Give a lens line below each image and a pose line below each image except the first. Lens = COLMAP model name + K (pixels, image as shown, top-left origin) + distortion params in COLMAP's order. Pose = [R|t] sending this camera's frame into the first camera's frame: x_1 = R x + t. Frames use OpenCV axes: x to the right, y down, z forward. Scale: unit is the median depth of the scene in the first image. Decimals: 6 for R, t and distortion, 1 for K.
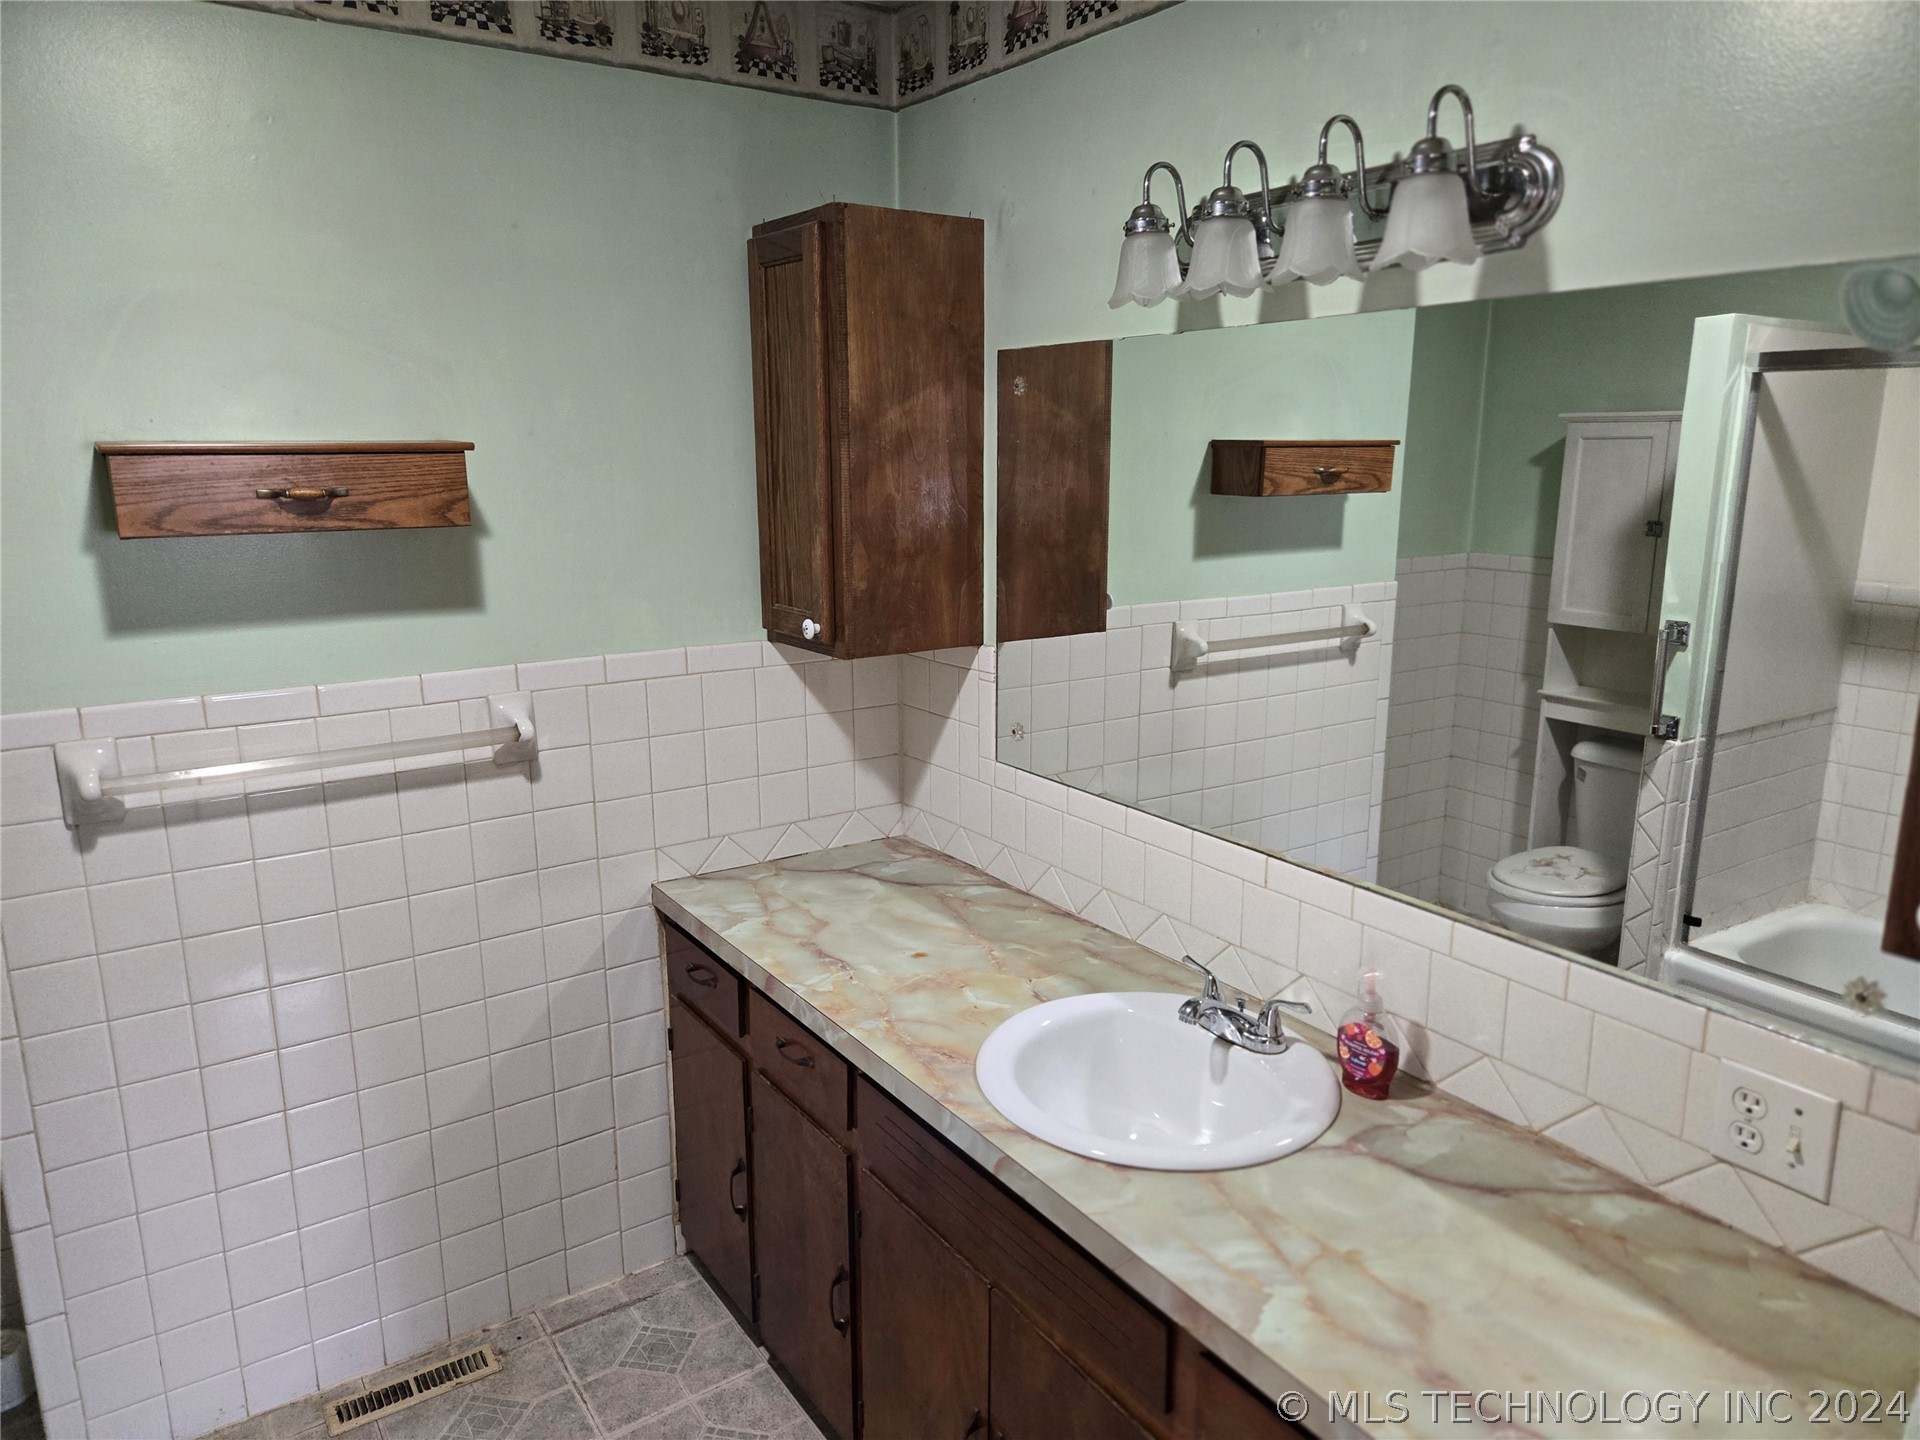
lens RADIAL K [[1283.6, 0, 959.8], [0, 1283.6, 737.2], [0, 0, 1]] dist [0.076951, -0.063325]
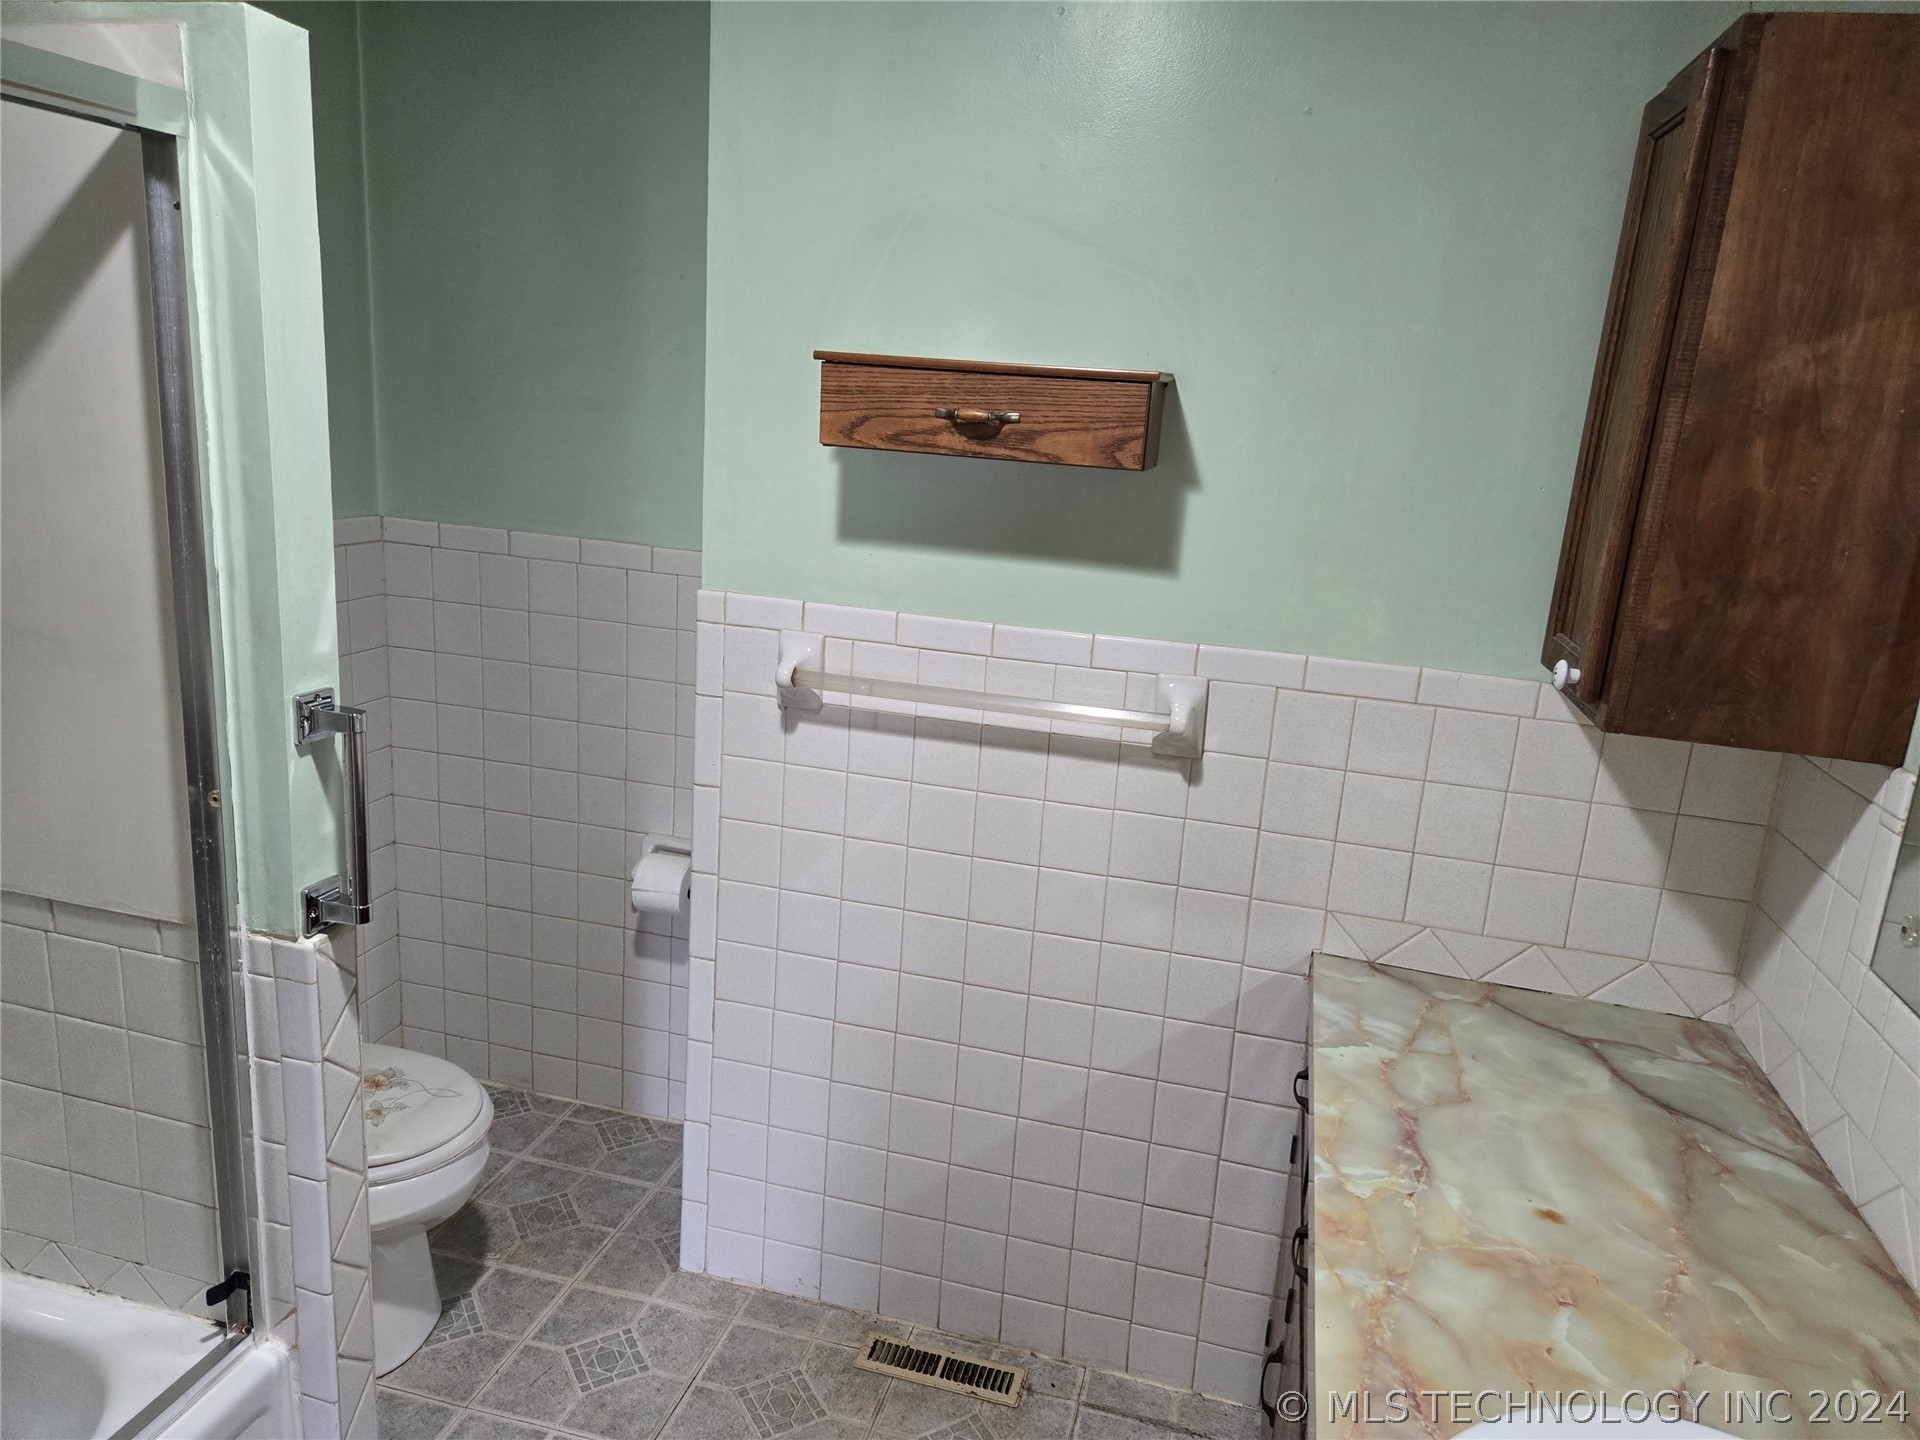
lens RADIAL K [[1283.6, 0, 971.9], [0, 1283.6, 711.5], [0, 0, 1]] dist [0.076951, -0.063325]
pose [[0.663863, 0.227440, -0.712430, 0.168870], [-0.241390, 0.966811, 0.083716, -0.048951], [0.707825, 0.116397, 0.696732, 0.317016]]
